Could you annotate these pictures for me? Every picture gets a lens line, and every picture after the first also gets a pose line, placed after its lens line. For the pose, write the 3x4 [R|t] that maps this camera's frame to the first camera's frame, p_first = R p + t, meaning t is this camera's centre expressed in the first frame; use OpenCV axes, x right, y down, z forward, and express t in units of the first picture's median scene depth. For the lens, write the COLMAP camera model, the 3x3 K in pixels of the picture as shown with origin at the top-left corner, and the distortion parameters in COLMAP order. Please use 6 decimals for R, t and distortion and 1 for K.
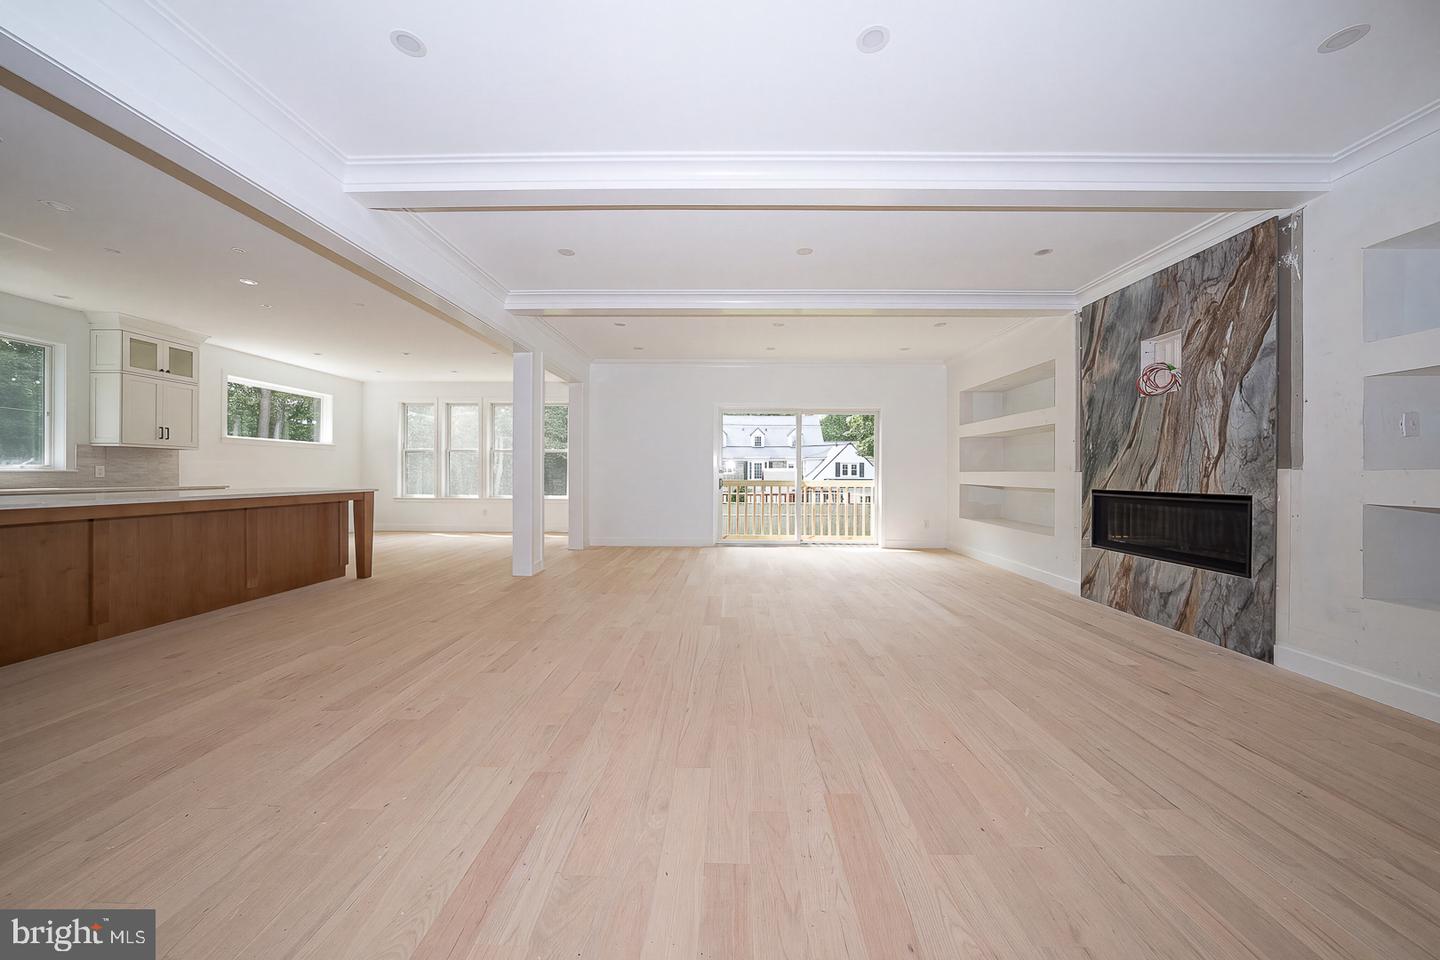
lens RADIAL K [[491.7, 0, 718.5], [0, 491.7, 468.9], [0, 0, 1]] dist [-0.010518, 0.000701]
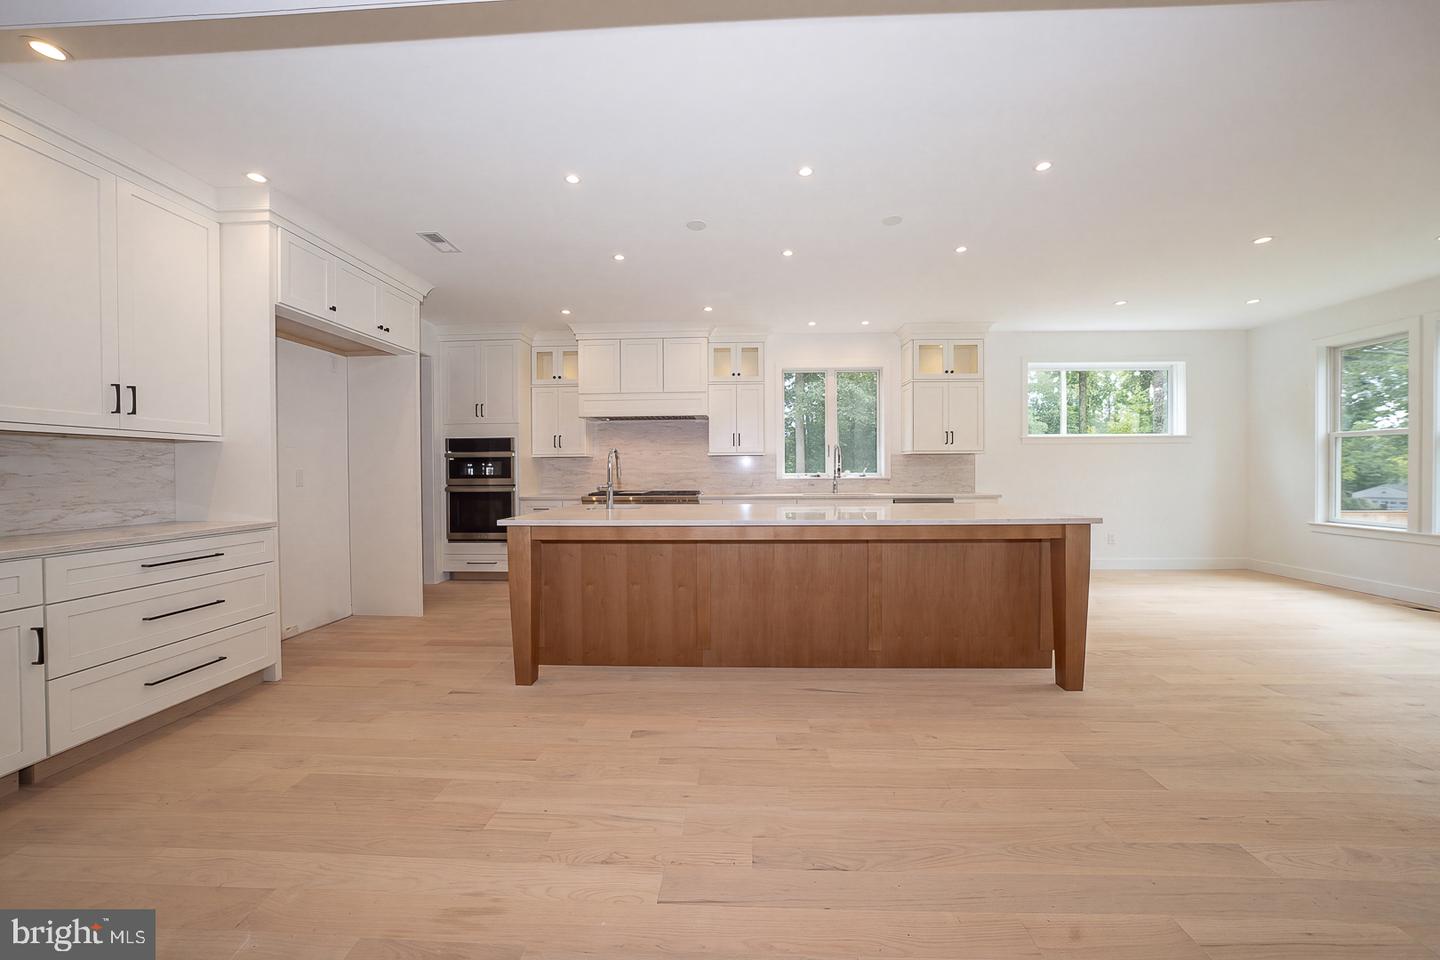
lens RADIAL K [[491.7, 0, 729.8], [0, 491.7, 473.9], [0, 0, 1]] dist [-0.010518, 0.000701]
pose [[-0.016098, 0.000597, -0.999870, -0.192548], [0.012456, 0.999922, 0.000396, -0.009942], [0.999793, -0.012448, -0.016105, 0.619532]]
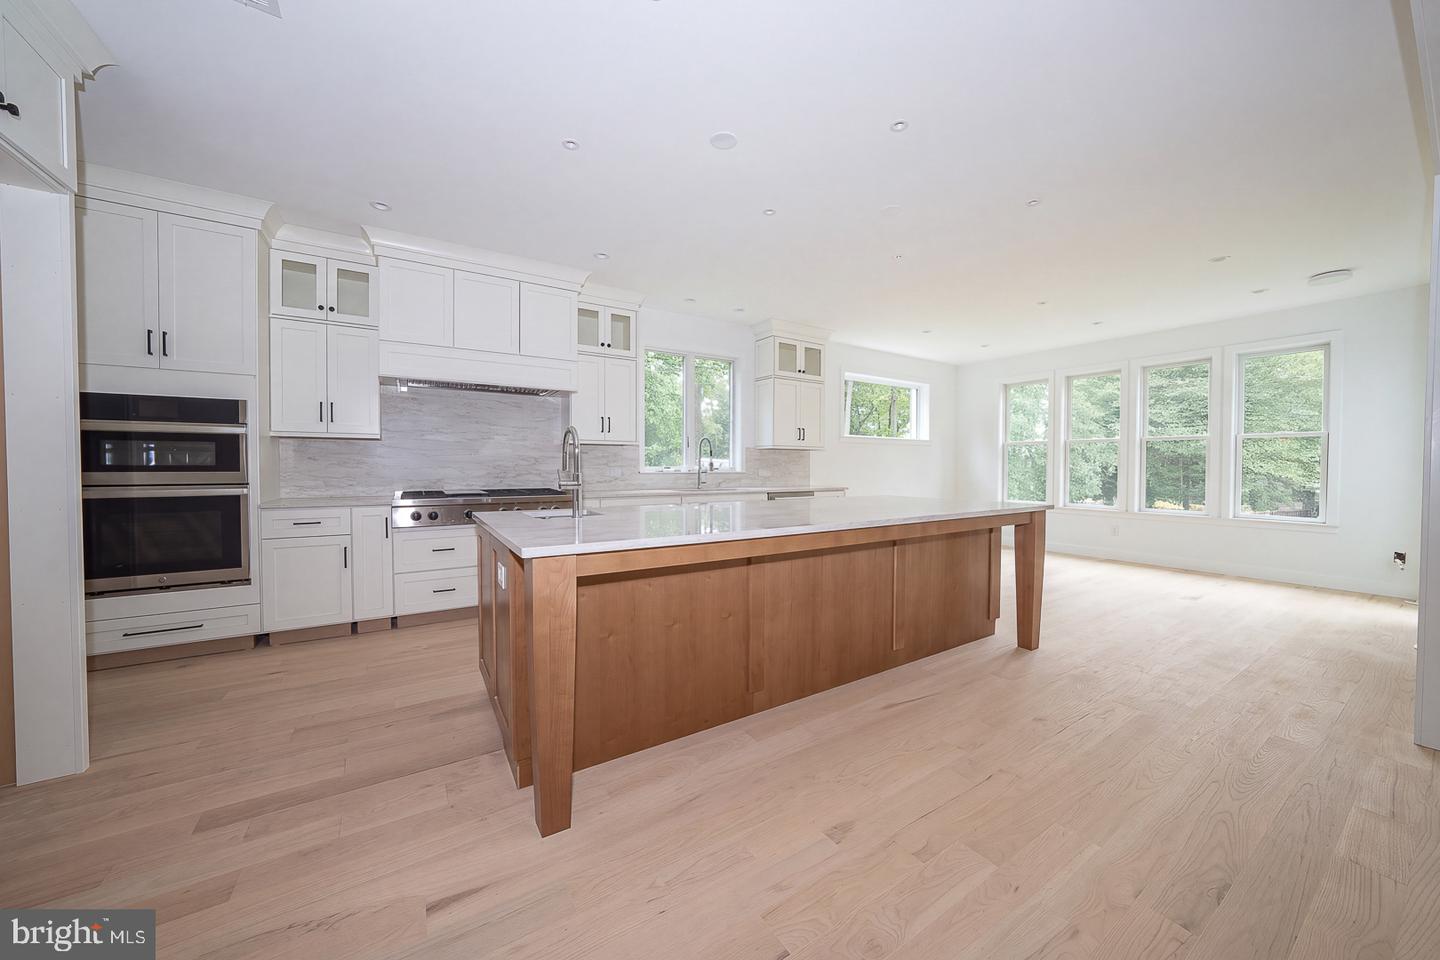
lens RADIAL K [[491.7, 0, 724.5], [0, 491.7, 479.2], [0, 0, 1]] dist [-0.010518, 0.000701]
pose [[0.550870, 0.021958, -0.834302, -0.402294], [0.003978, 0.999573, 0.028933, -0.011332], [0.834582, -0.019257, 0.550547, 0.324246]]
